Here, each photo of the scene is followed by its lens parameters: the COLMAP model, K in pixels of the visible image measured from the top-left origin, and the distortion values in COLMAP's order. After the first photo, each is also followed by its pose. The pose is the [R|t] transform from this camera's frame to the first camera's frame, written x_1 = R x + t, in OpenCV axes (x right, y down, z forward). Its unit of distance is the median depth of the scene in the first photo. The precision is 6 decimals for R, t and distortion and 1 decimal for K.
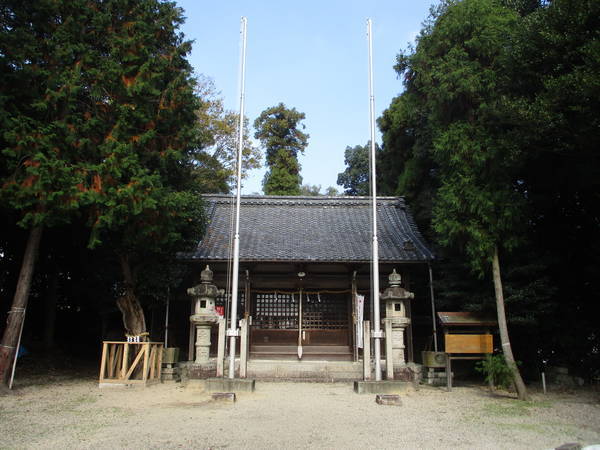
lens RADIAL K [[569.6, 0, 300.0], [0, 569.6, 225.0], [0, 0, 1]] dist [0.002471, 0.002336]
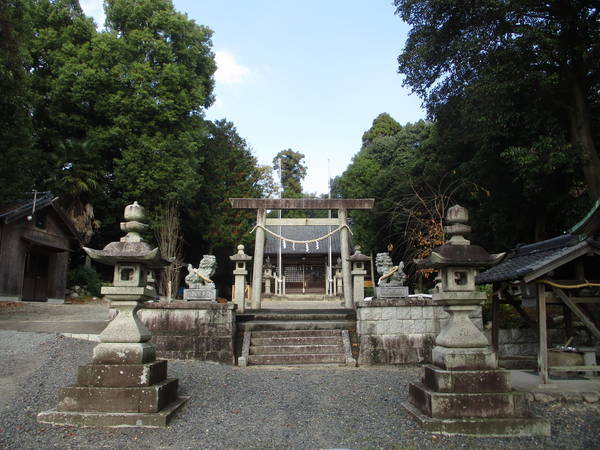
lens RADIAL K [[569.6, 0, 300.0], [0, 569.6, 225.0], [0, 0, 1]] dist [0.002471, 0.002336]
pose [[0.999879, -0.015104, -0.003766, -0.001311], [0.015280, 0.998513, 0.052337, -0.082697], [0.002970, -0.052388, 0.998622, -0.637870]]
